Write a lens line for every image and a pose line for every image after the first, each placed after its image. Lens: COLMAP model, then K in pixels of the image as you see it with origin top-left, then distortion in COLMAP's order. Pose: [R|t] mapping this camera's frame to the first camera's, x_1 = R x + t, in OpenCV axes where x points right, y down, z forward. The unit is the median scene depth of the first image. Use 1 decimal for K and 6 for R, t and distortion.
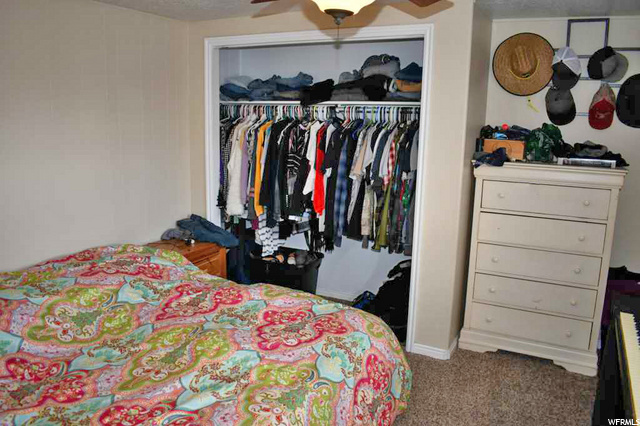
lens RADIAL K [[497.2, 0, 320.0], [0, 497.2, 213.0], [0, 0, 1]] dist [-0.083331, 0.001470]
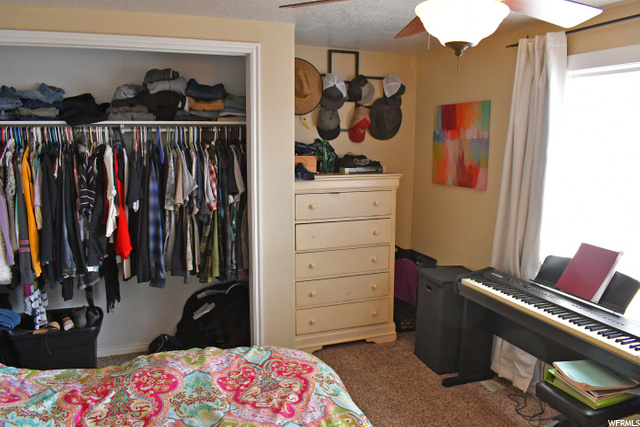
lens RADIAL K [[497.2, 0, 320.0], [0, 497.2, 213.5], [0, 0, 1]] dist [-0.083331, 0.001470]
pose [[0.660974, -0.133110, 0.738509, -0.437439], [0.149499, 0.987772, 0.044234, -0.066404], [-0.735366, 0.081168, 0.672792, 0.242567]]
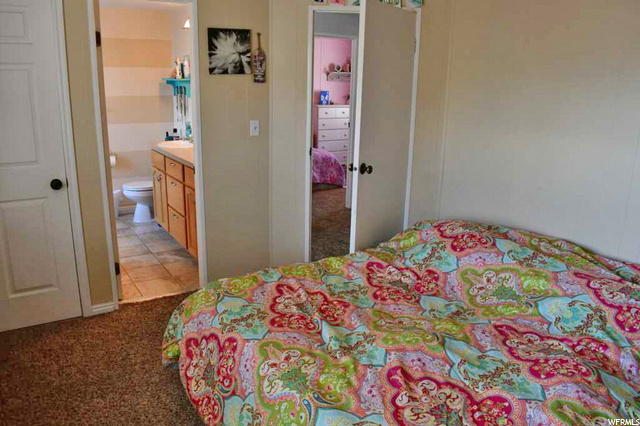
lens RADIAL K [[497.2, 0, 320.0], [0, 497.2, 213.0], [0, 0, 1]] dist [-0.083331, 0.001470]
pose [[-0.494916, 0.192735, -0.847297, 0.380871], [-0.201714, 0.922972, 0.327772, -0.136177], [0.845204, 0.333132, -0.417916, 0.768500]]
